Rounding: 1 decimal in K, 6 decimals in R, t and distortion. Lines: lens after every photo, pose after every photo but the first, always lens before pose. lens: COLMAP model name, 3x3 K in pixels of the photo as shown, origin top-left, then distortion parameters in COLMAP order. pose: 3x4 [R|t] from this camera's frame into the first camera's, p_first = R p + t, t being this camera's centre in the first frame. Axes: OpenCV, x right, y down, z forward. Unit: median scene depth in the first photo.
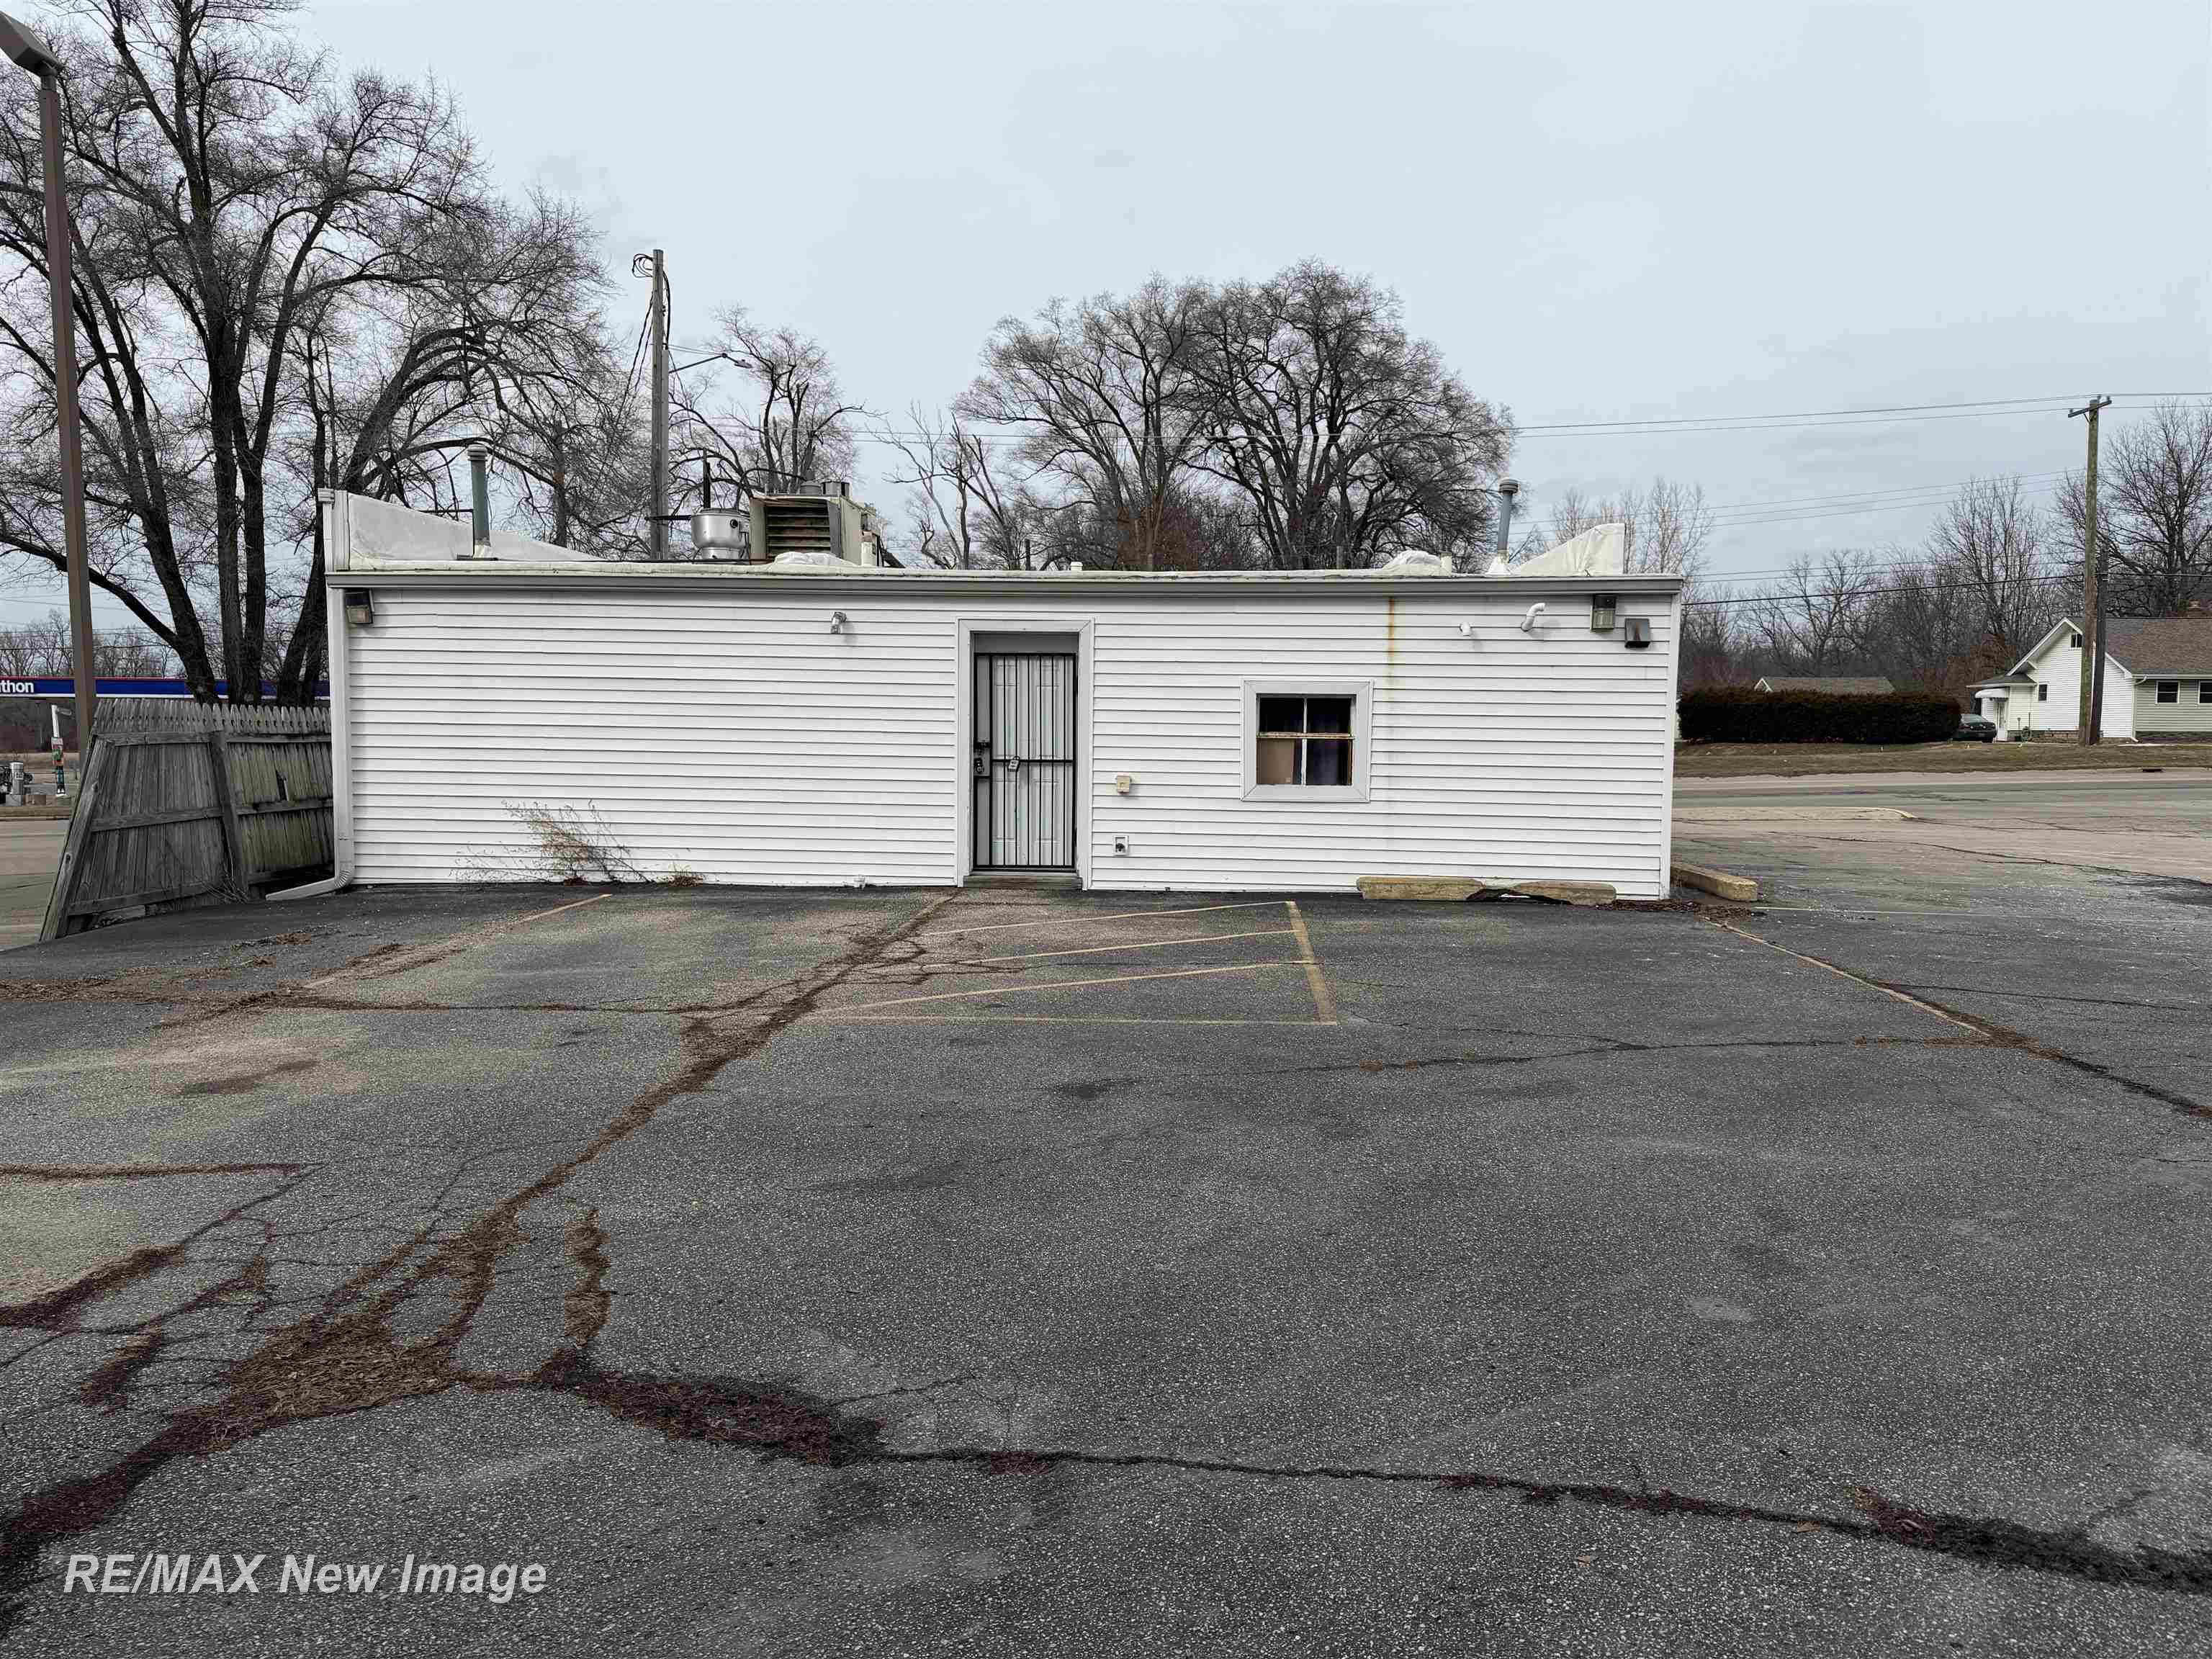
lens RADIAL K [[1556.0, 0, 1106.5], [0, 1556.0, 834.4], [0, 0, 1]] dist [0.060306, -0.048301]
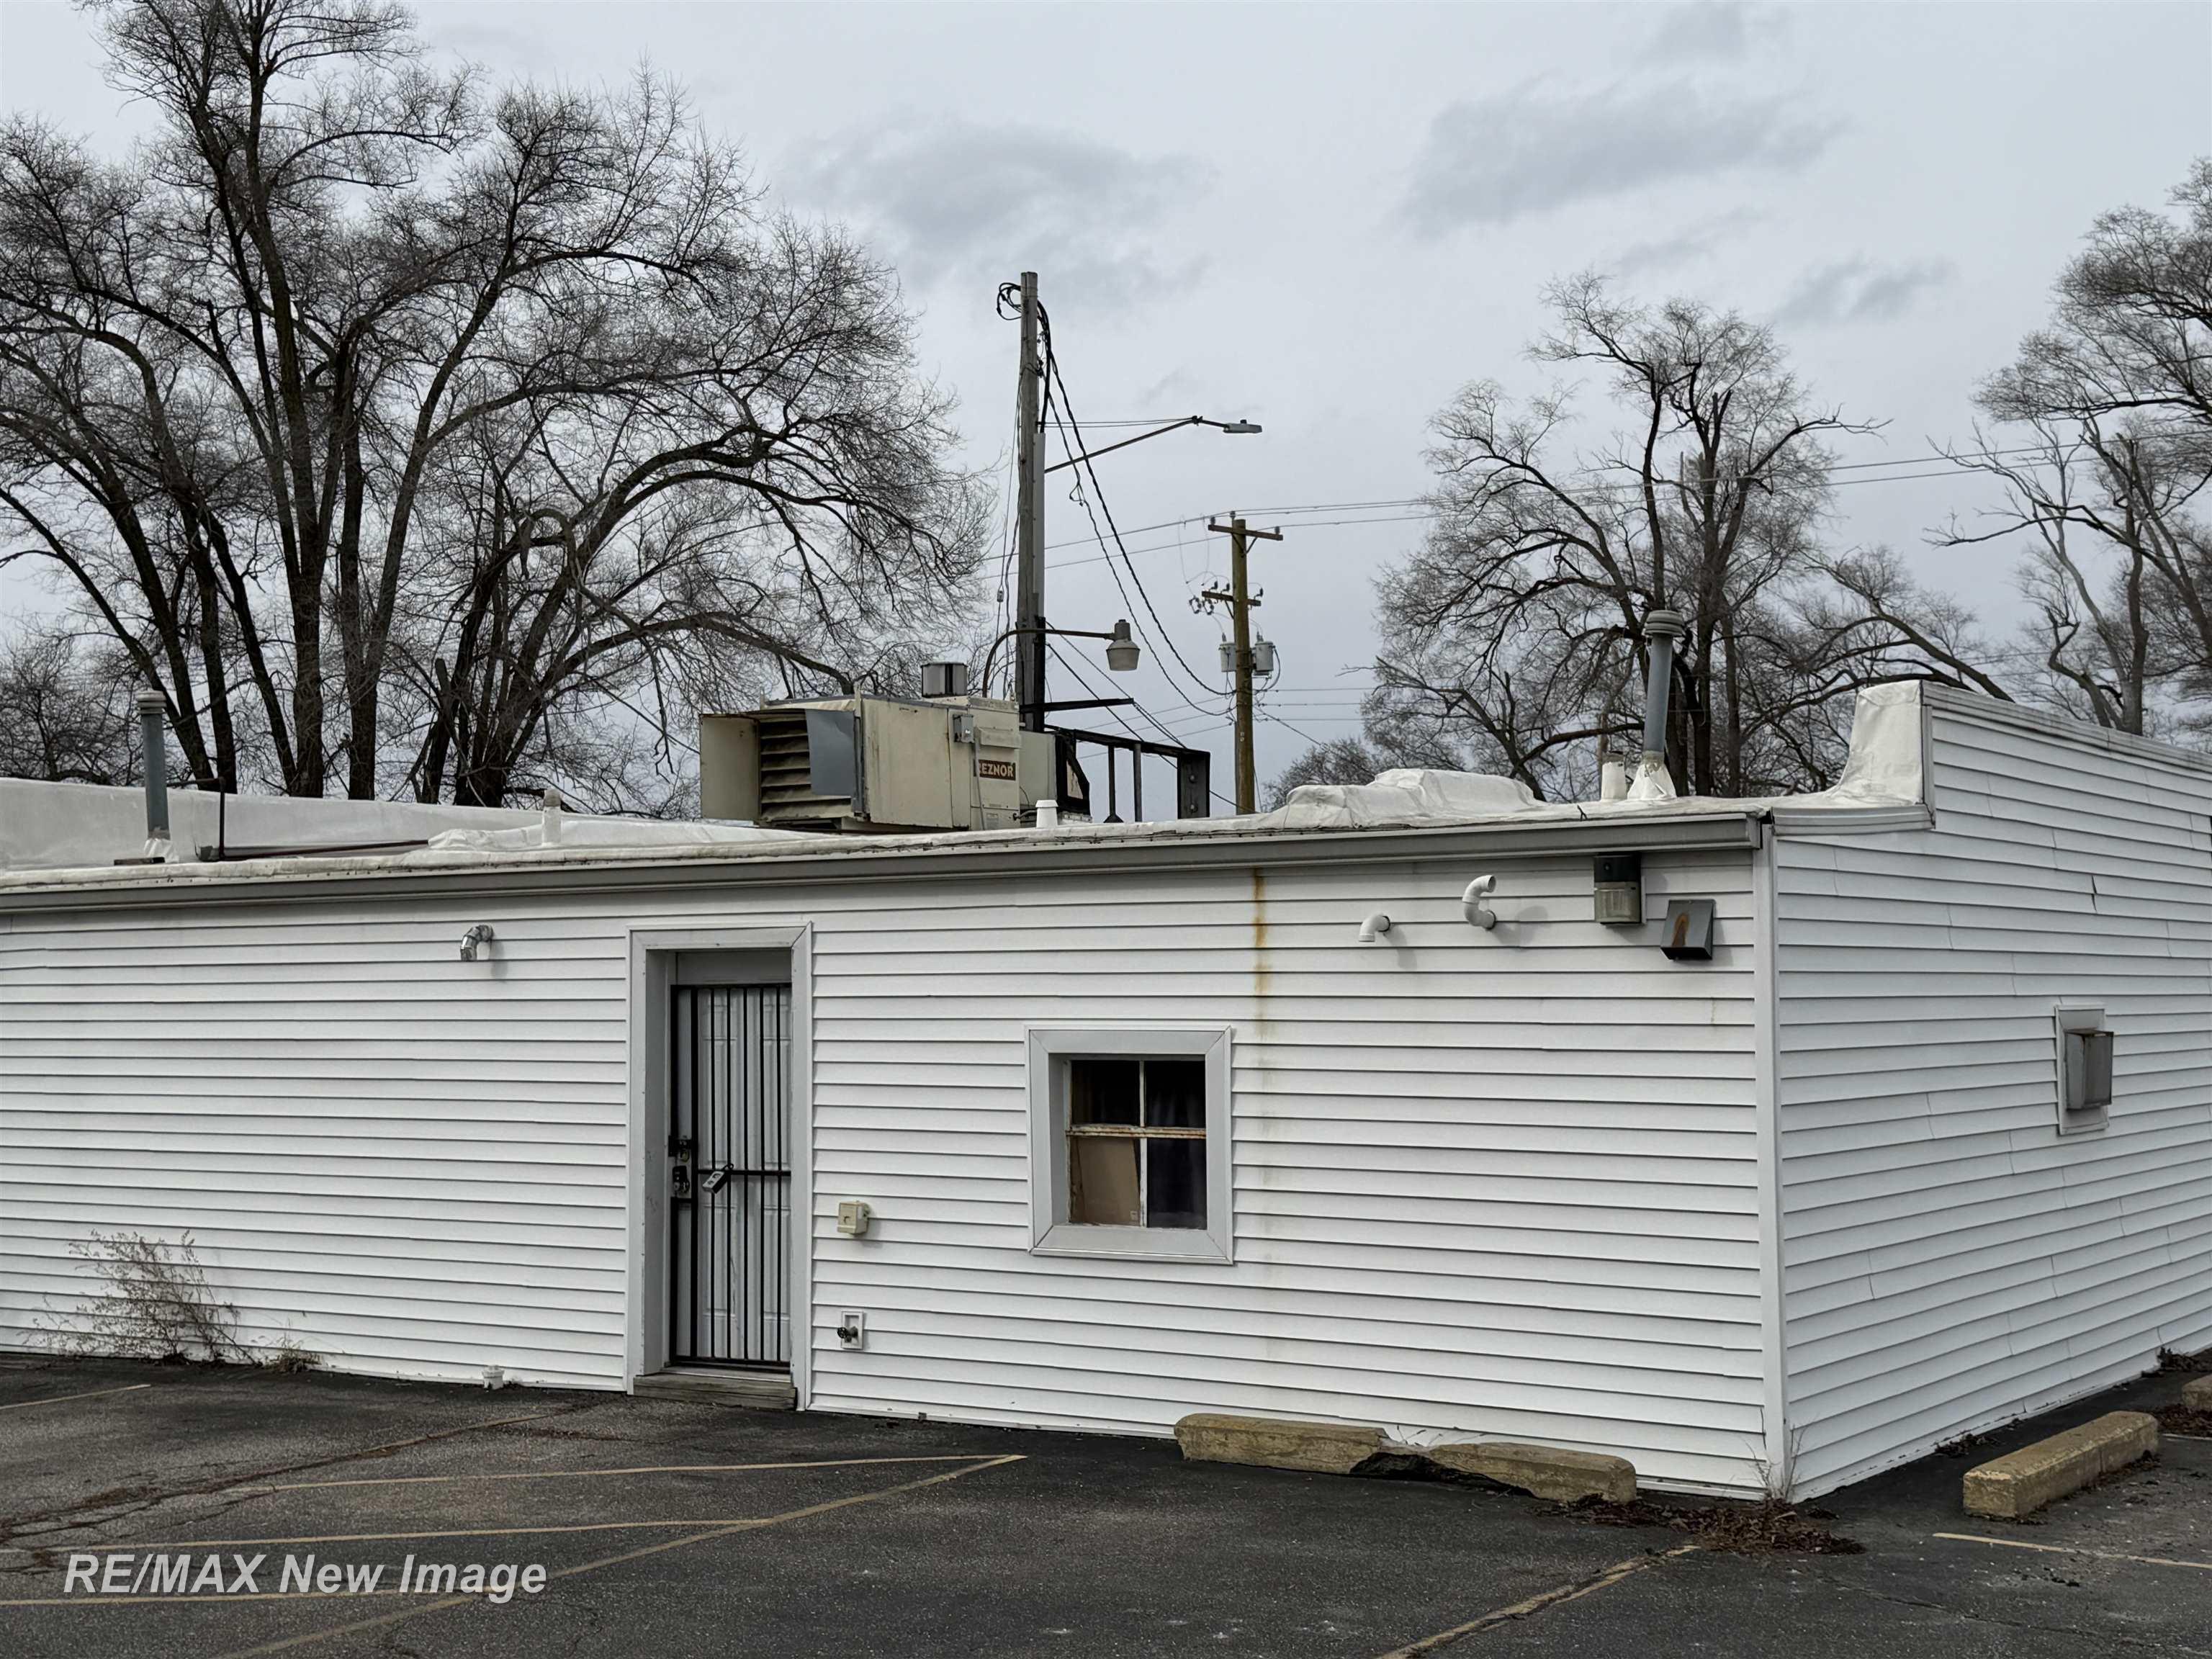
lens RADIAL K [[2904.8, 0, 1127.3], [0, 2904.8, 845.6], [0, 0, 1]] dist [0.146861, 0.000000]
pose [[0.875873, -0.041027, -0.480793, 0.600071], [-0.016650, 0.993216, -0.115085, -0.046119], [0.482253, 0.108805, 0.869249, 0.127897]]
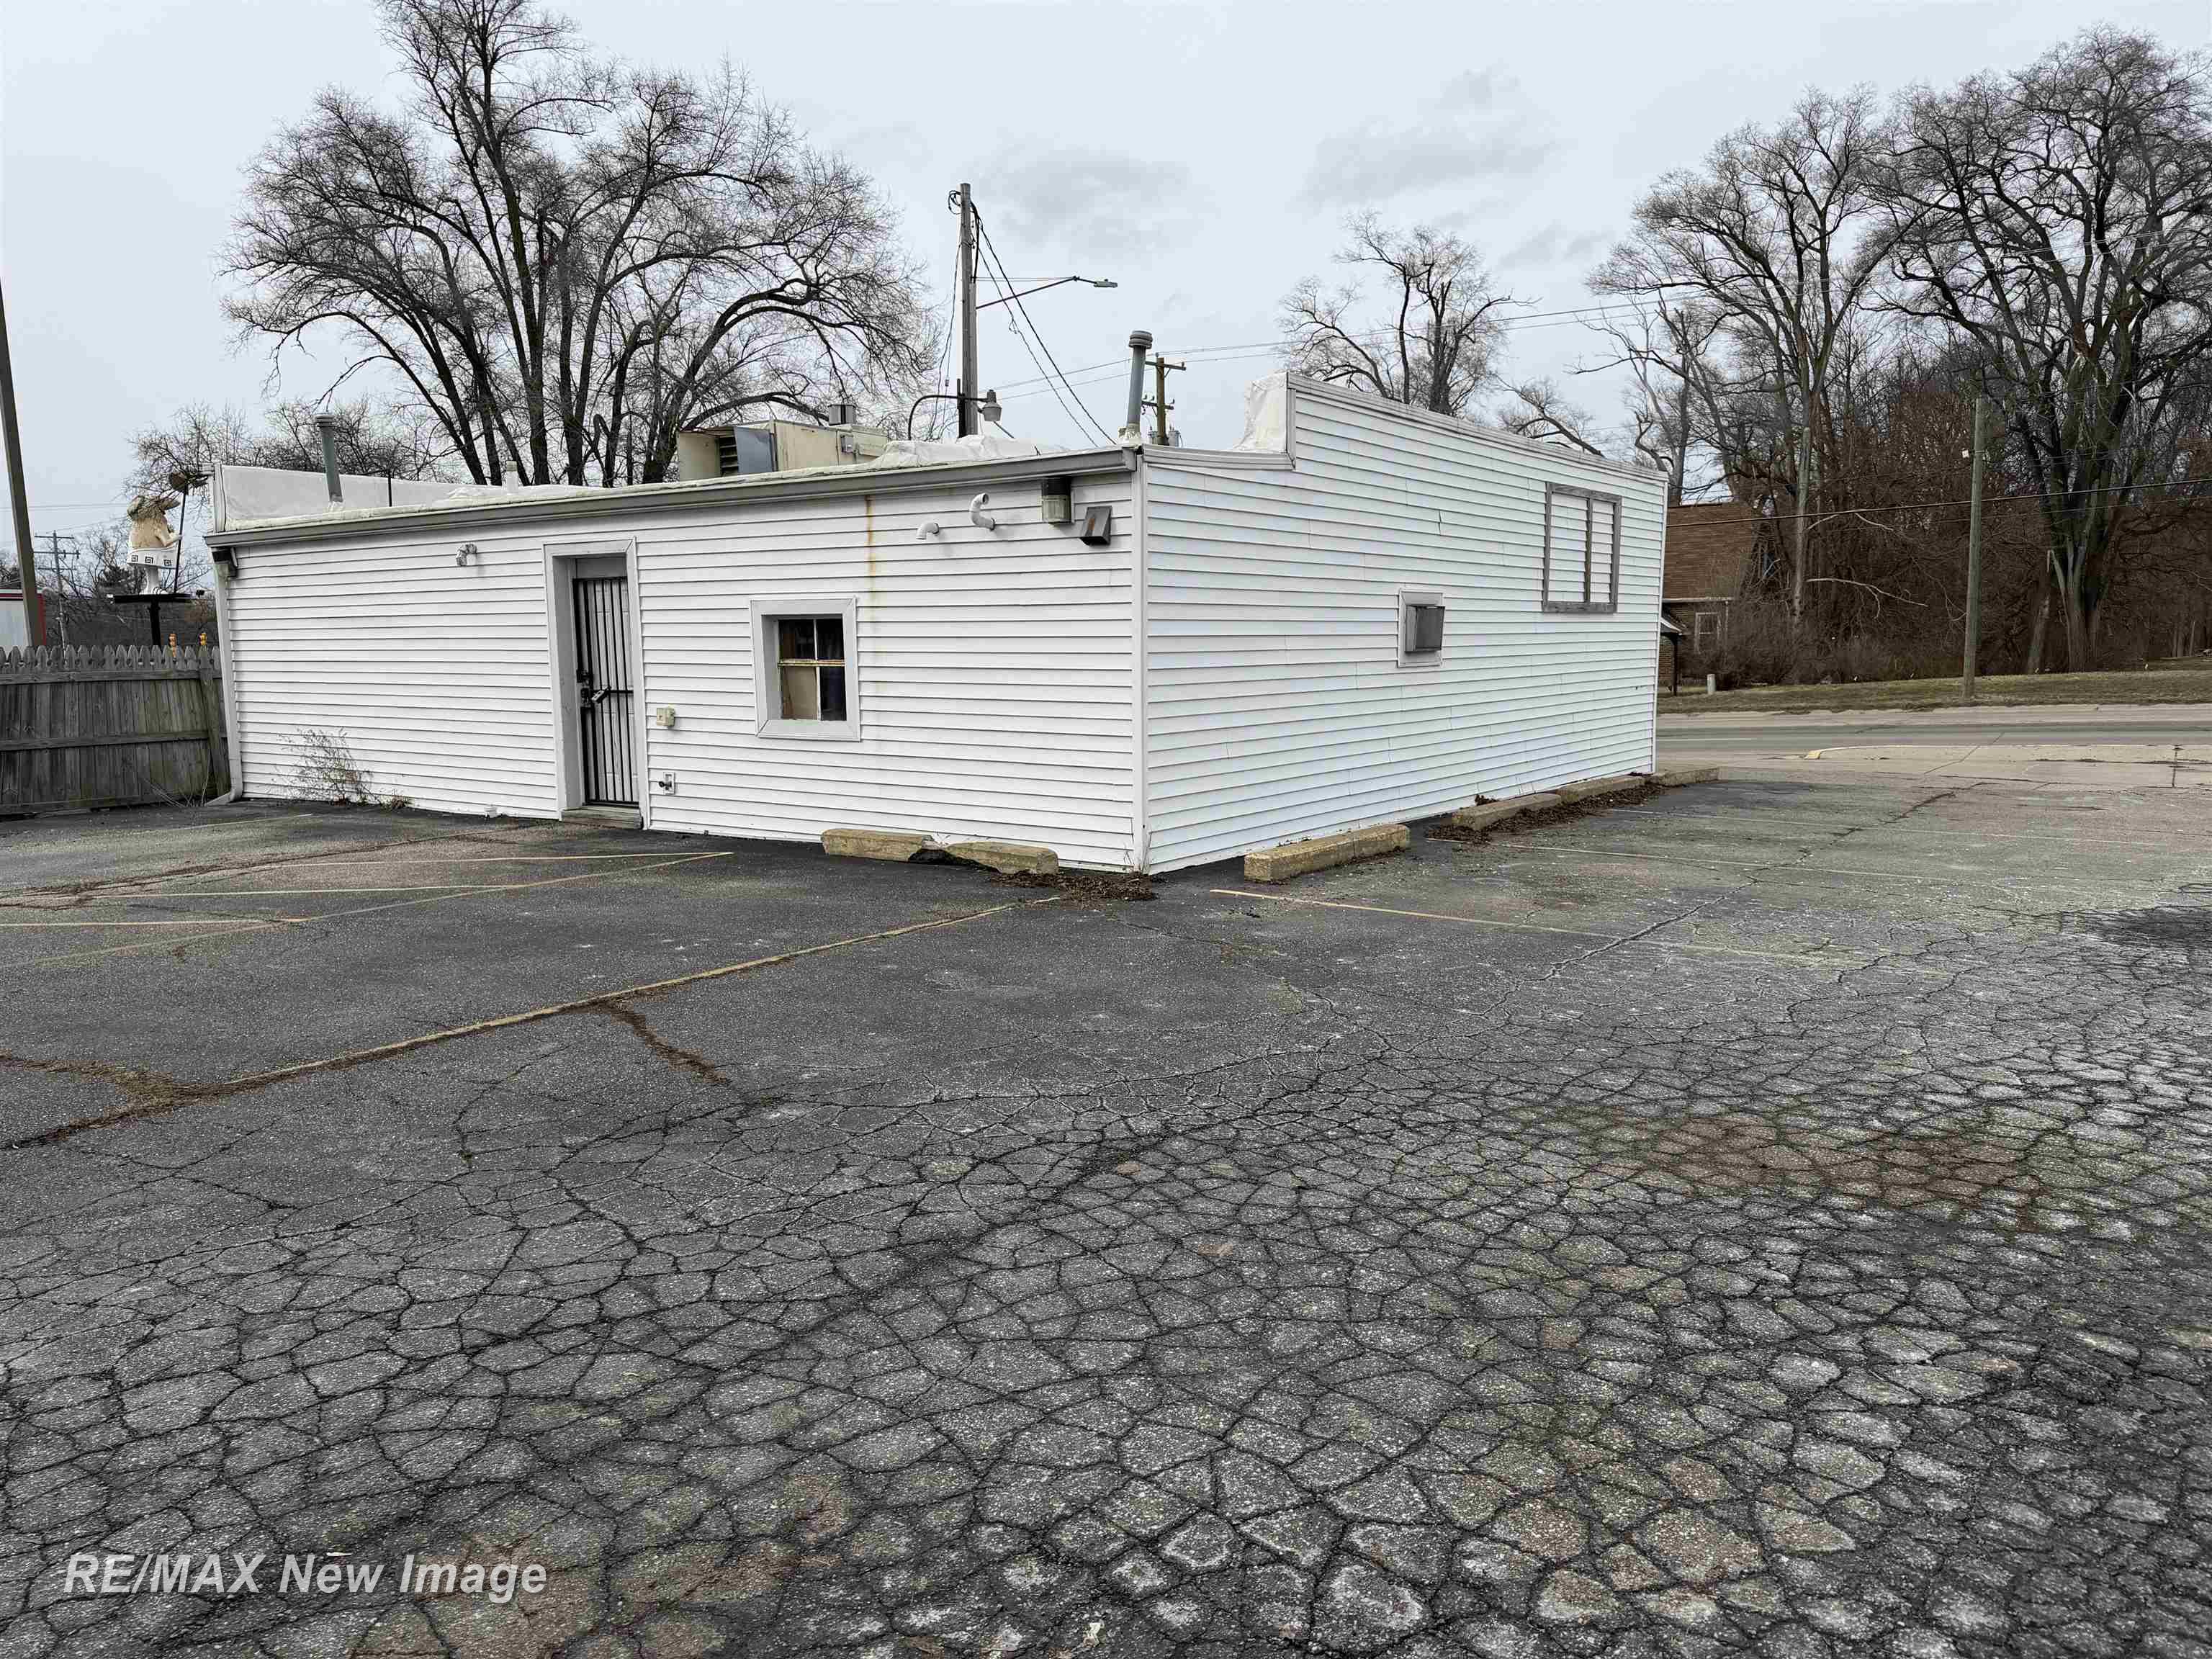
lens RADIAL K [[1556.0, 0, 1116.3], [0, 1556.0, 818.6], [0, 0, 1]] dist [0.060306, -0.048301]
pose [[0.860954, 0.039485, -0.507148, 0.714465], [-0.016936, 0.998655, 0.049001, -0.021968], [0.508400, -0.033599, 0.860465, 0.332631]]
